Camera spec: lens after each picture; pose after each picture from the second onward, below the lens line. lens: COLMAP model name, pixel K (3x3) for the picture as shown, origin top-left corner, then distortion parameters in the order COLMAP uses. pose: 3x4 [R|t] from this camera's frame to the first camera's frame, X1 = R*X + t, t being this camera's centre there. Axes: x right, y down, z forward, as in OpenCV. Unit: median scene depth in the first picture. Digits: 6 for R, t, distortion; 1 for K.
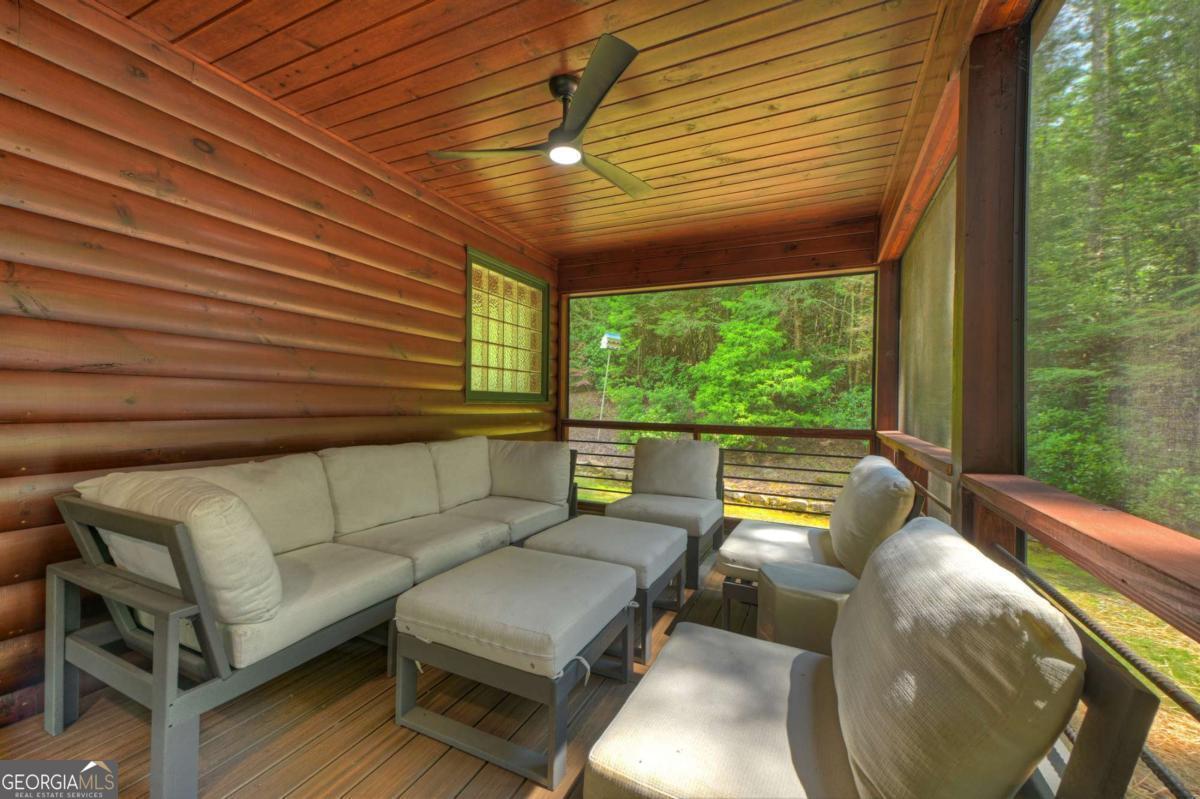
lens RADIAL K [[473.2, 0, 603.0], [0, 473.2, 399.6], [0, 0, 1]] dist [-0.003813, -0.000155]
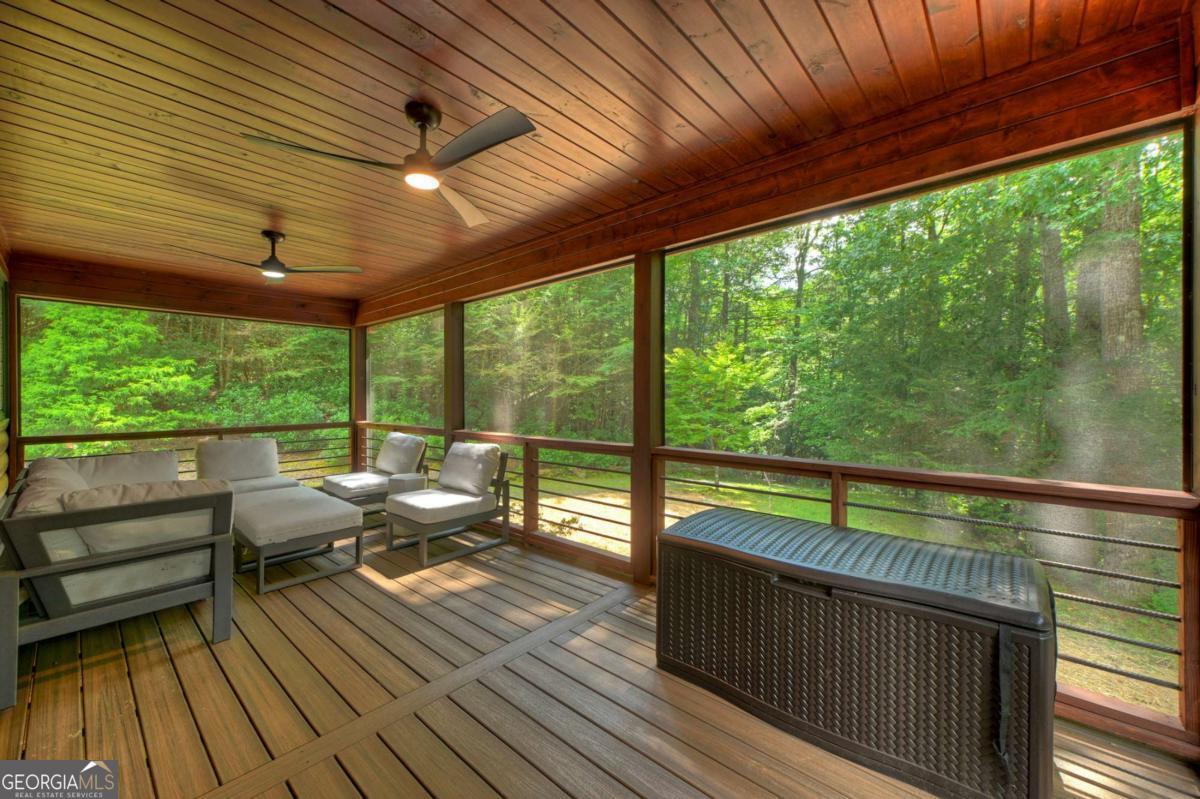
lens RADIAL K [[473.2, 0, 604.0], [0, 473.2, 396.8], [0, 0, 1]] dist [-0.003813, -0.000155]
pose [[0.292646, -0.025635, 0.955877, -0.264885], [0.009325, 0.999670, 0.023955, -0.018789], [-0.956175, 0.001903, 0.292788, -0.126821]]
